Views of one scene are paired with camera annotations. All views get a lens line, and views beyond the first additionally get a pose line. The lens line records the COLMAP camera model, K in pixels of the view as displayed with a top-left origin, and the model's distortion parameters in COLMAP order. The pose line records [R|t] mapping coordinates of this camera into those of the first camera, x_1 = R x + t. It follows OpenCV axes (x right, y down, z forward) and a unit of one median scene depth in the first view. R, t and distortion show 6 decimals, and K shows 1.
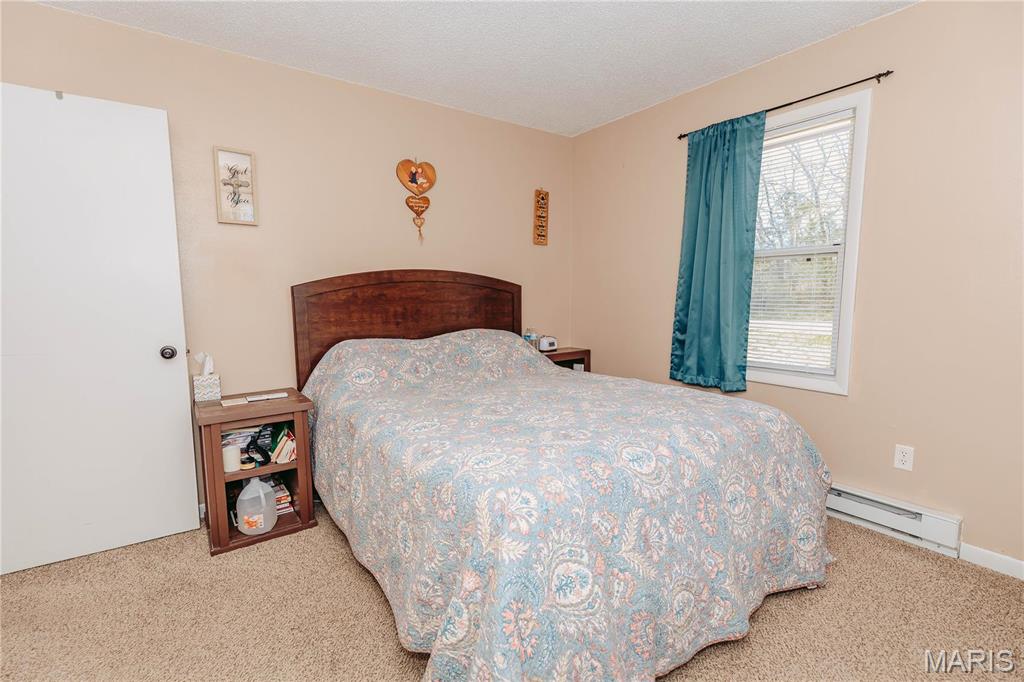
lens RADIAL K [[467.4, 0, 512.4], [0, 467.4, 344.2], [0, 0, 1]] dist [0.001422, -0.000175]
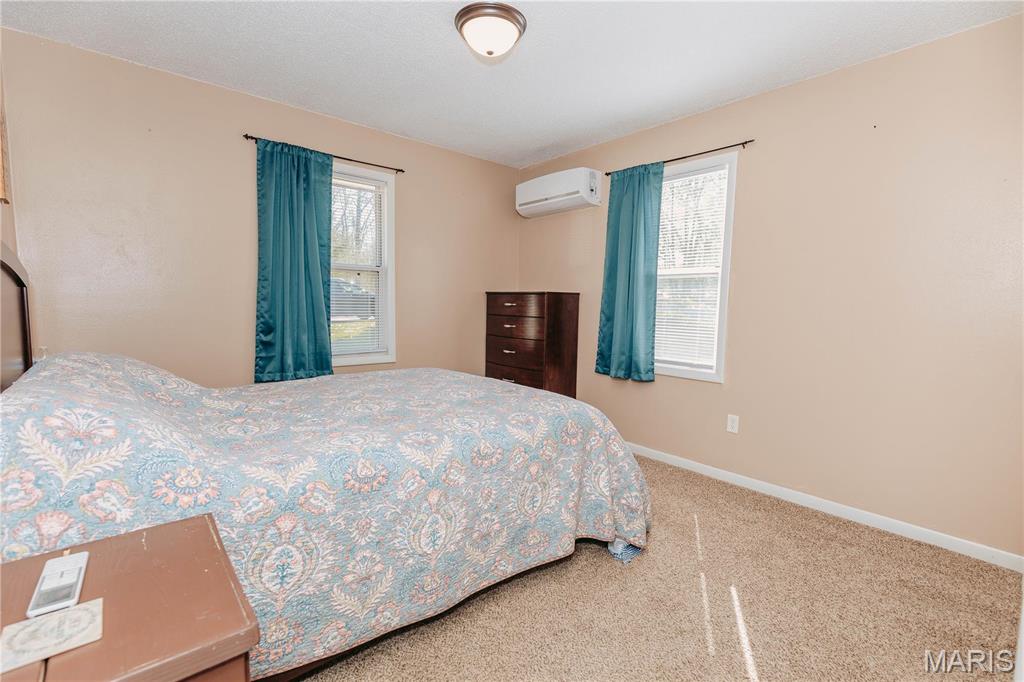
lens RADIAL K [[467.4, 0, 512.4], [0, 467.4, 344.2], [0, 0, 1]] dist [0.001422, -0.000175]
pose [[-0.074041, -0.085779, 0.993559, -0.687294], [0.096976, 0.990953, 0.092781, -0.045824], [-0.992529, 0.103221, -0.065053, 0.540844]]
